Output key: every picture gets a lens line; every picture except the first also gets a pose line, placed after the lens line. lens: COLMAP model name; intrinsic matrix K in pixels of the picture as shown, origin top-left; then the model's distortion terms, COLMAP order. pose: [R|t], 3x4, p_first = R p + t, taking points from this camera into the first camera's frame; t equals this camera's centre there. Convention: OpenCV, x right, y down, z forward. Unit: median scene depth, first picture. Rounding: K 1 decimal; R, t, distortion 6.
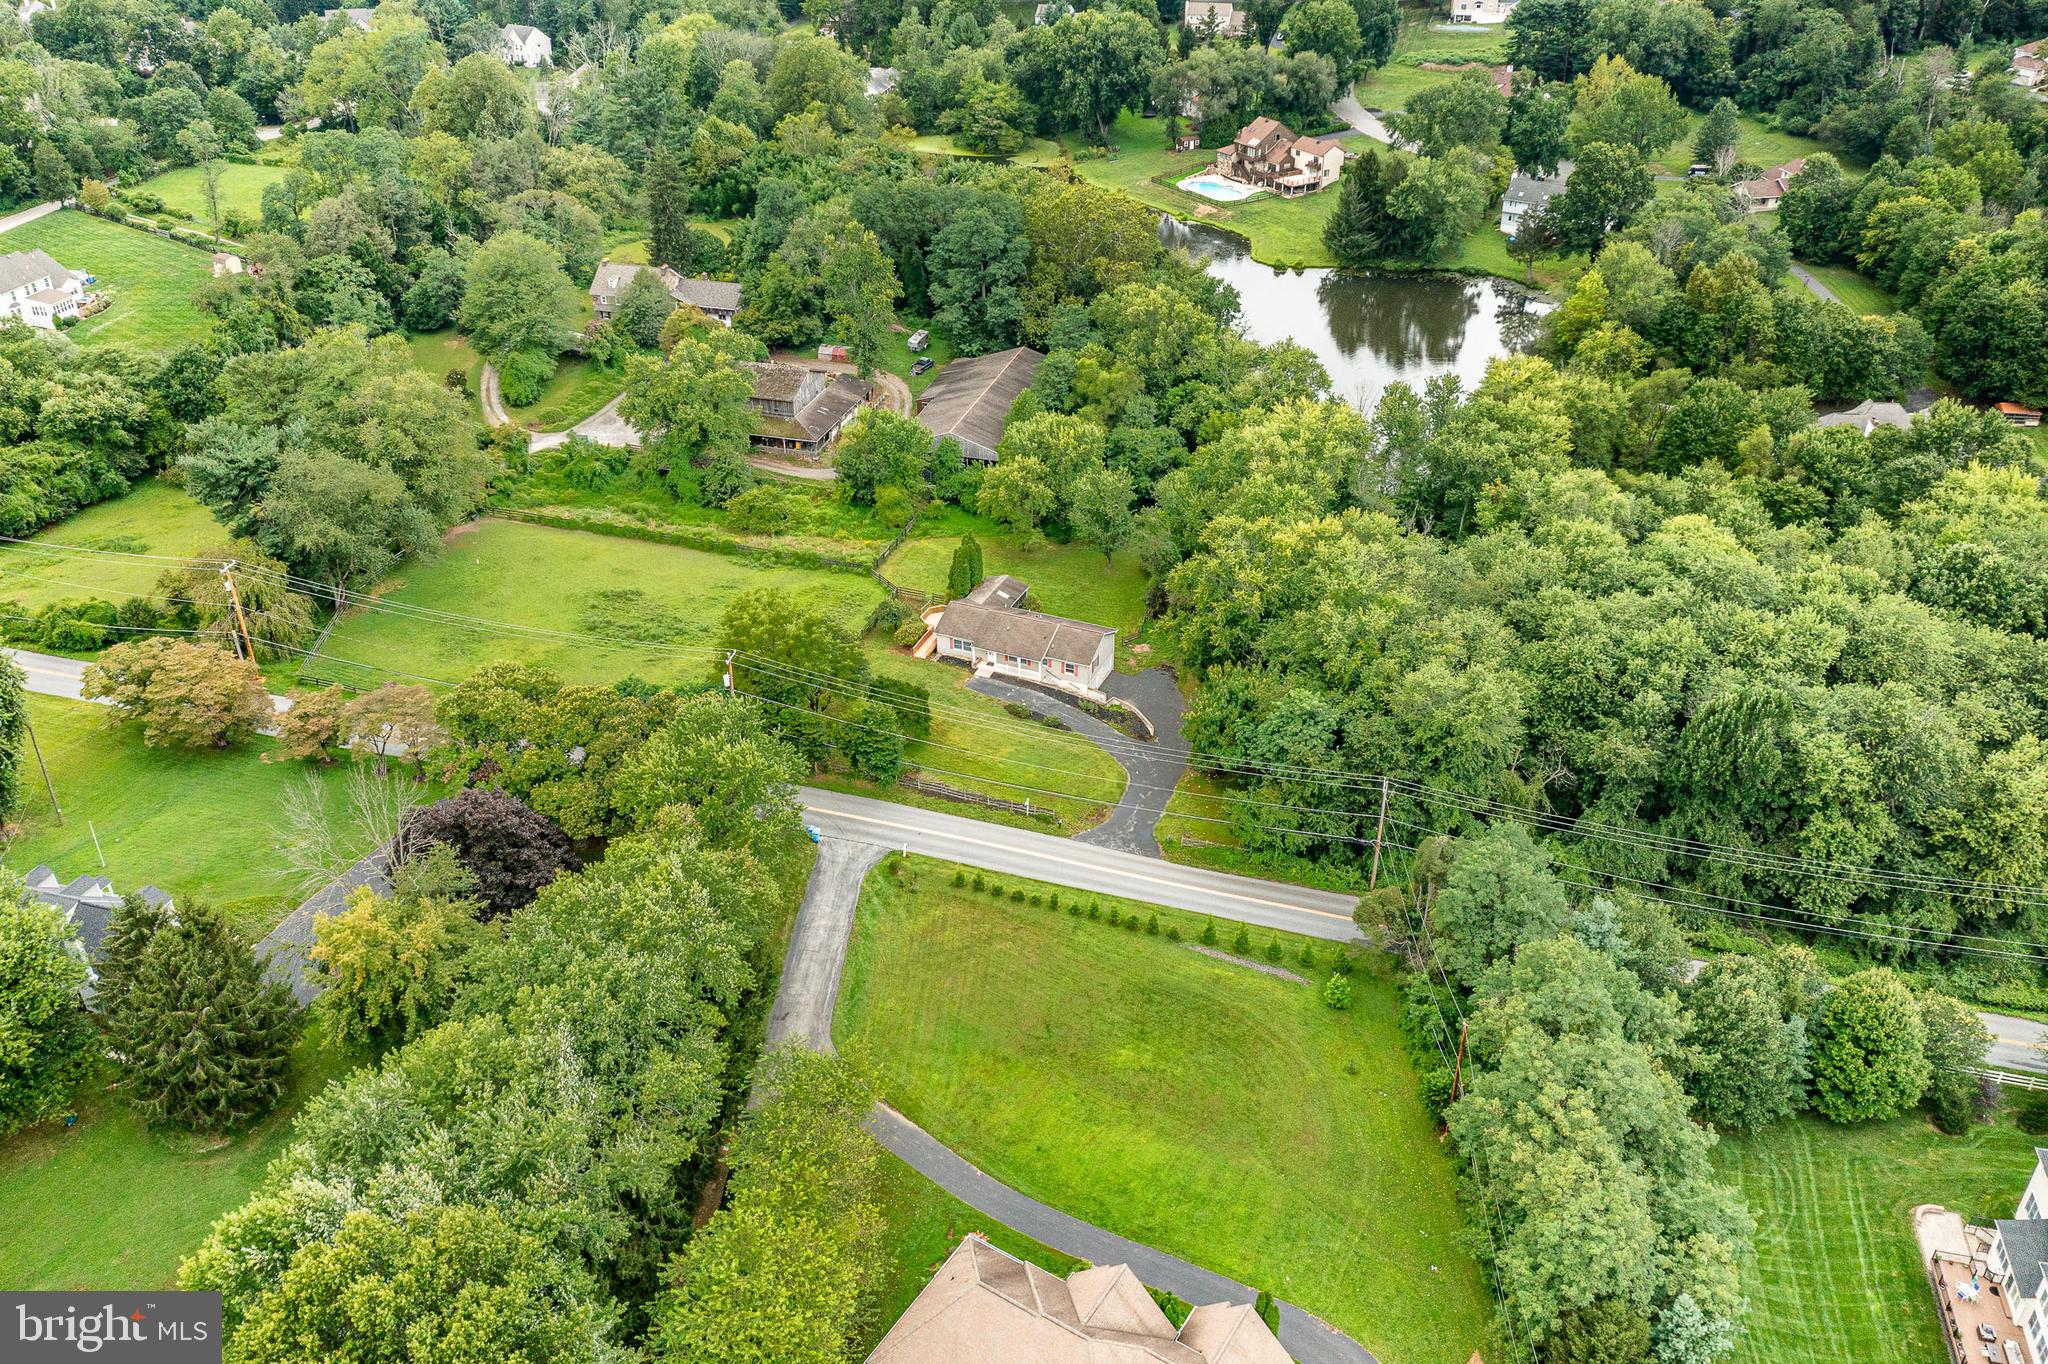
lens RADIAL K [[1642.5, 0, 1010.9], [0, 1642.5, 670.1], [0, 0, 1]] dist [-0.015603, 0.022527]
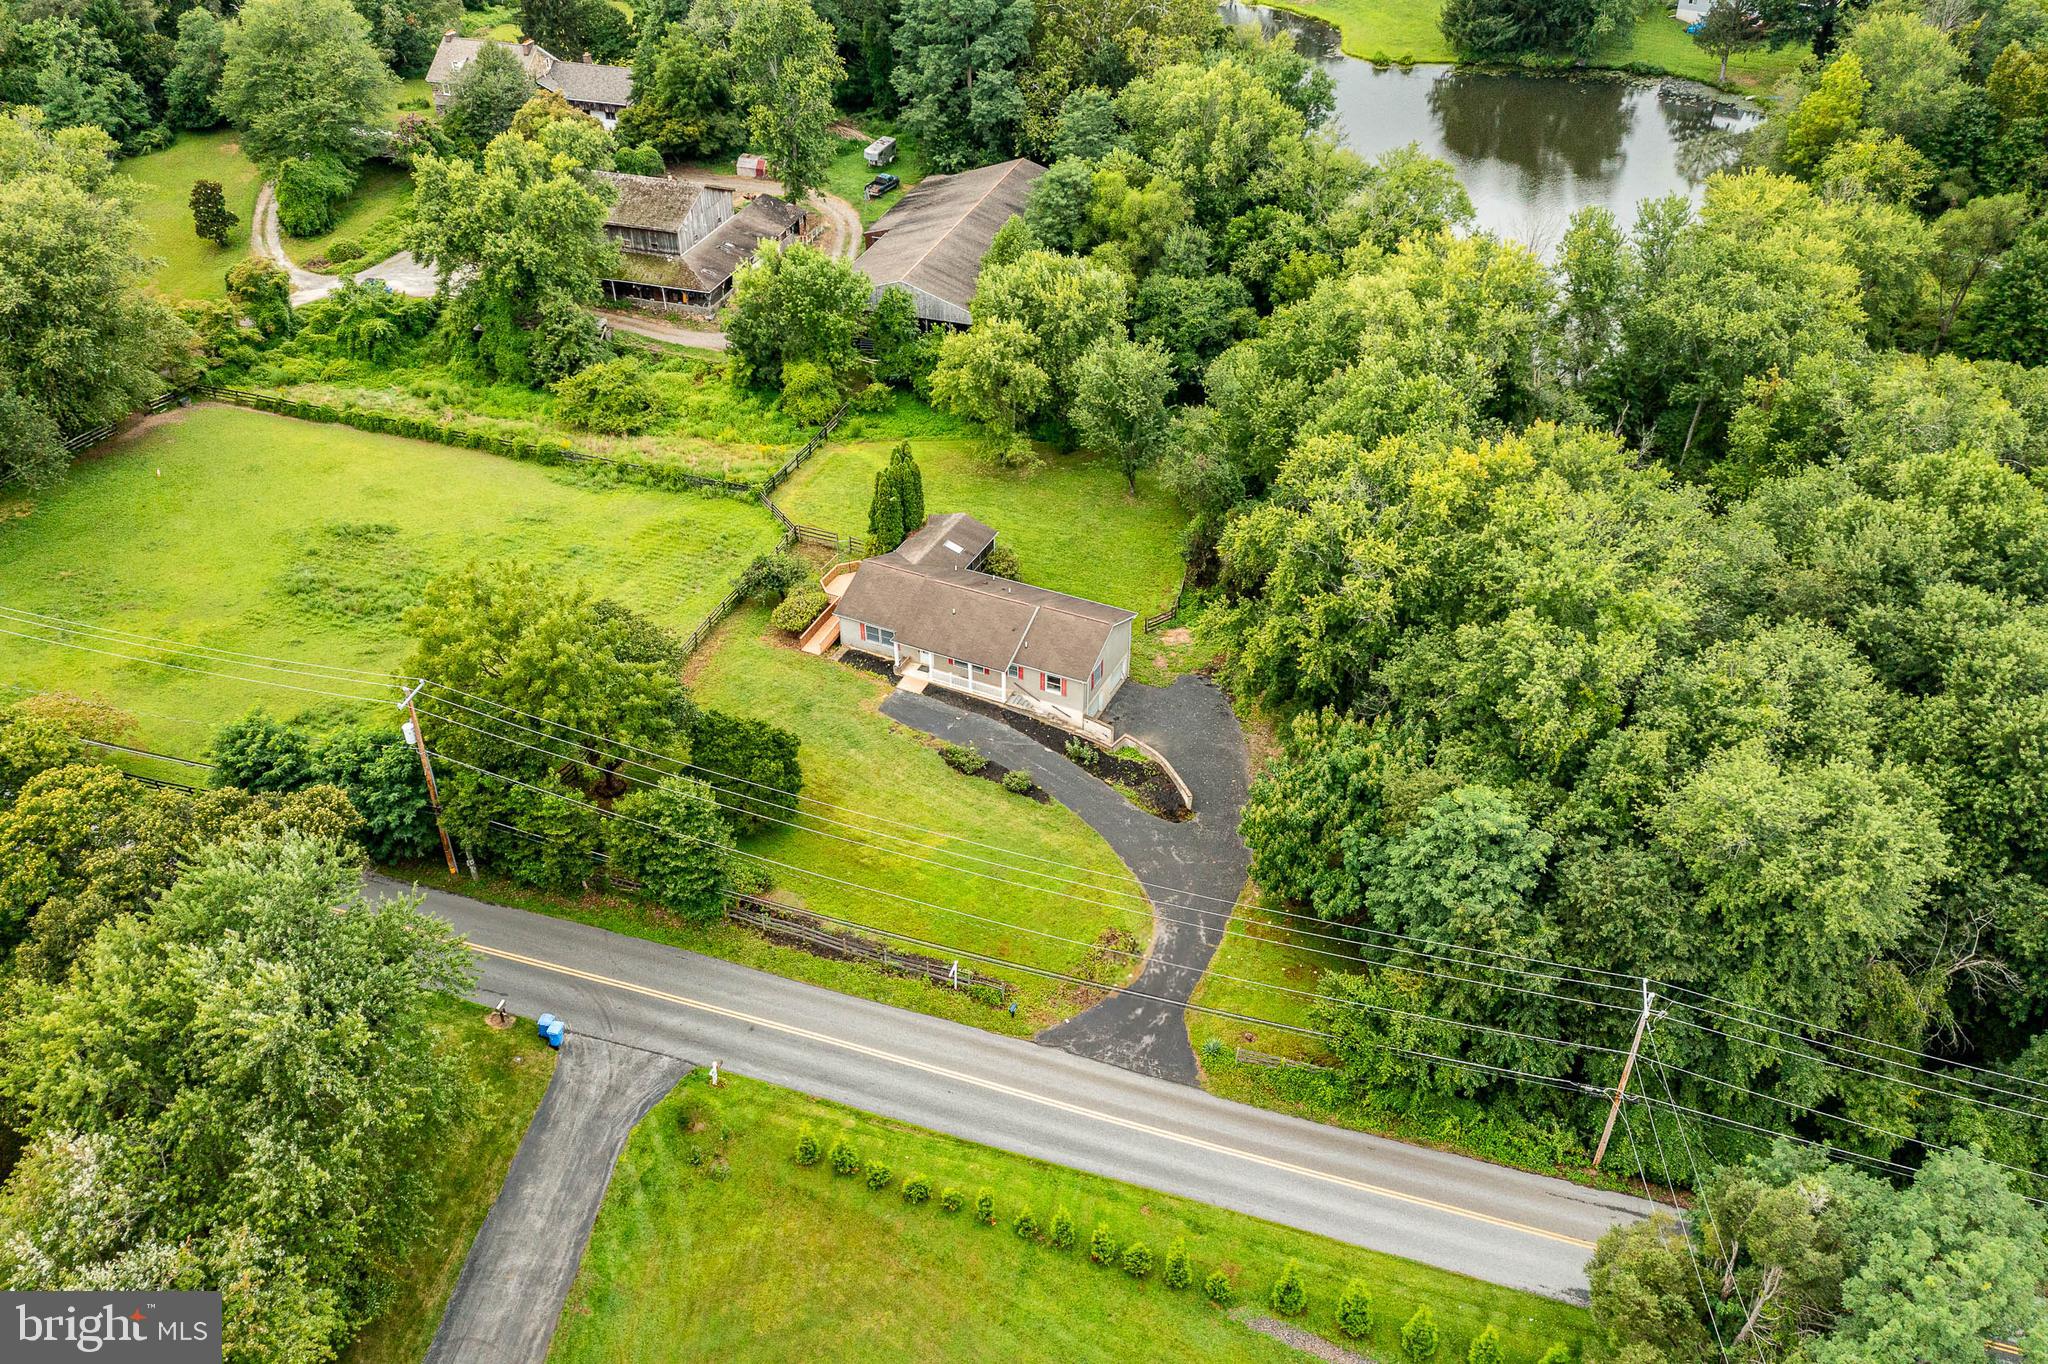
lens RADIAL K [[1642.5, 0, 1013.1], [0, 1642.5, 633.8], [0, 0, 1]] dist [-0.015603, 0.022527]
pose [[0.999472, 0.017316, -0.027509, 0.033200], [-0.015428, 0.997605, 0.067424, -0.052517], [0.028611, -0.066964, 0.997345, 0.362760]]
